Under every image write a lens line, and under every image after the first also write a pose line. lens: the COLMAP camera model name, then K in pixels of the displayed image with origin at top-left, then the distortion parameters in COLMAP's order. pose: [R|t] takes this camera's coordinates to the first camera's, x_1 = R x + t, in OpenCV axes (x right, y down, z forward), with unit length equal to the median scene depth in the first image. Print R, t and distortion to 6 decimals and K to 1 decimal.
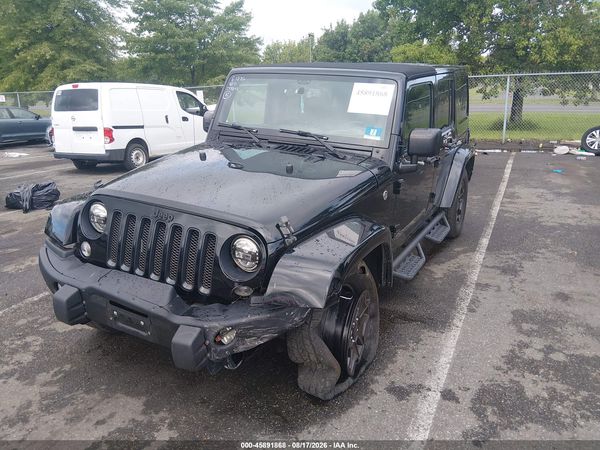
lens RADIAL K [[464.5, 0, 300.0], [0, 464.5, 225.0], [0, 0, 1]] dist [0.044586, -0.075980]
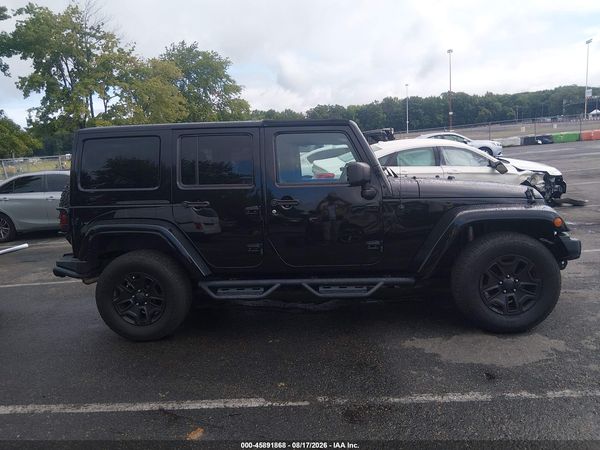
lens RADIAL K [[456.5, 0, 300.0], [0, 456.5, 225.0], [0, 0, 1]] dist [0.049071, -0.071081]
pose [[-0.374013, -0.115034, 0.920261, -1.245621], [0.338683, 0.906804, 0.251000, -0.492181], [-0.863370, 0.405555, -0.300197, 1.753823]]
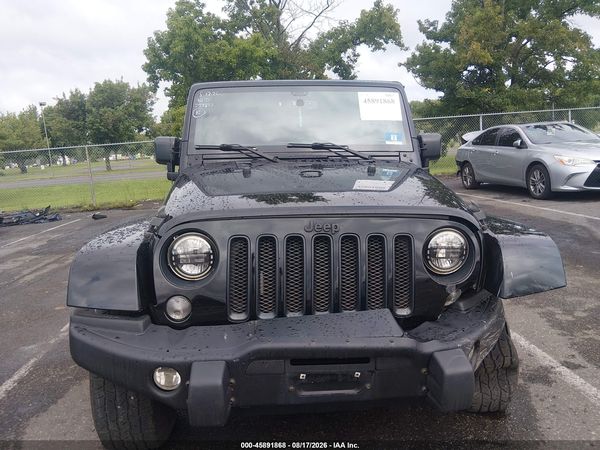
lens RADIAL K [[456.5, 0, 300.0], [0, 456.5, 225.0], [0, 0, 1]] dist [0.049071, -0.071081]
pose [[0.849586, -0.130136, 0.511143, -0.510548], [0.200103, 0.976161, -0.084069, 0.022199], [-0.488018, 0.173705, 0.855374, 0.289118]]
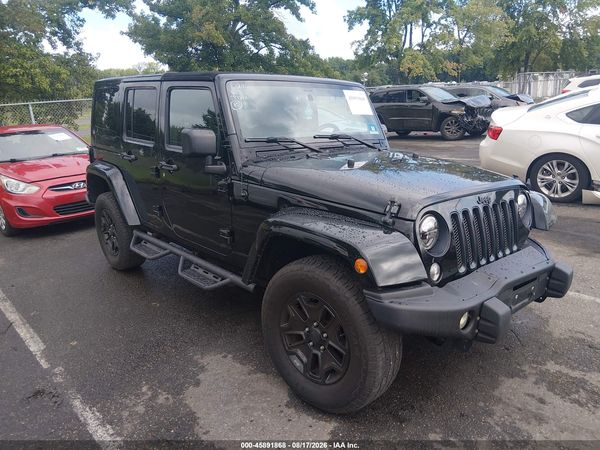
lens RADIAL K [[465.3, 0, 297.8], [0, 465.3, 225.1], [0, 0, 1]] dist [0.040005, -0.071080]
pose [[0.357572, -0.245926, 0.900923, -1.054388], [0.306758, 0.942105, 0.135417, -0.179440], [-0.882067, 0.227944, 0.412310, 0.696537]]
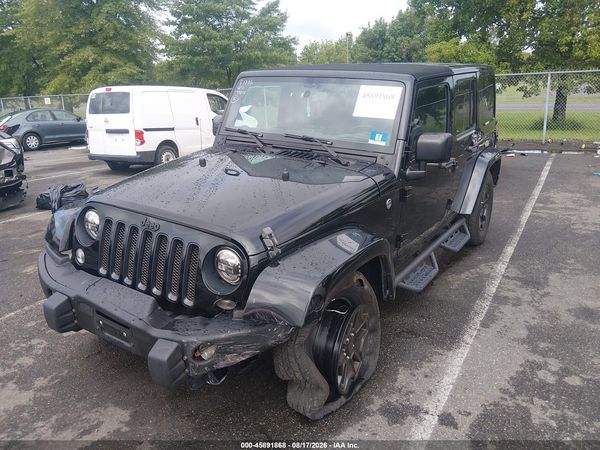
lens RADIAL K [[464.5, 0, 300.0], [0, 464.5, 225.0], [0, 0, 1]] dist [0.044586, -0.075980]
pose [[0.996708, 0.011640, -0.080232, 0.073038], [-0.011585, 0.999932, 0.001146, -0.017539], [0.080240, -0.000213, 0.996776, 0.034221]]
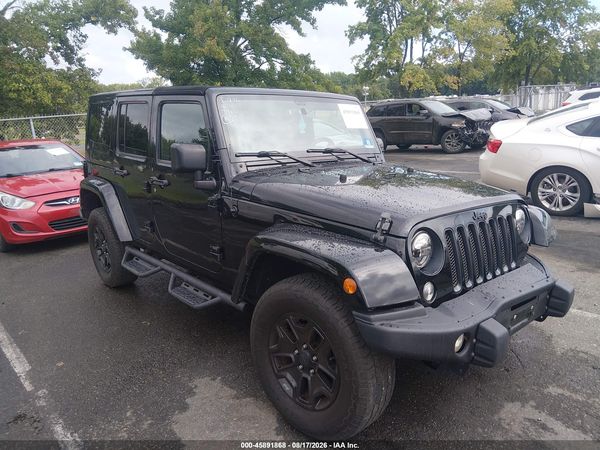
lens RADIAL K [[464.5, 0, 300.0], [0, 464.5, 225.0], [0, 0, 1]] dist [0.044586, -0.075980]
pose [[0.359279, -0.221846, 0.906478, -1.019277], [0.310340, 0.944455, 0.108138, -0.175130], [-0.880118, 0.242465, 0.408171, 0.686251]]
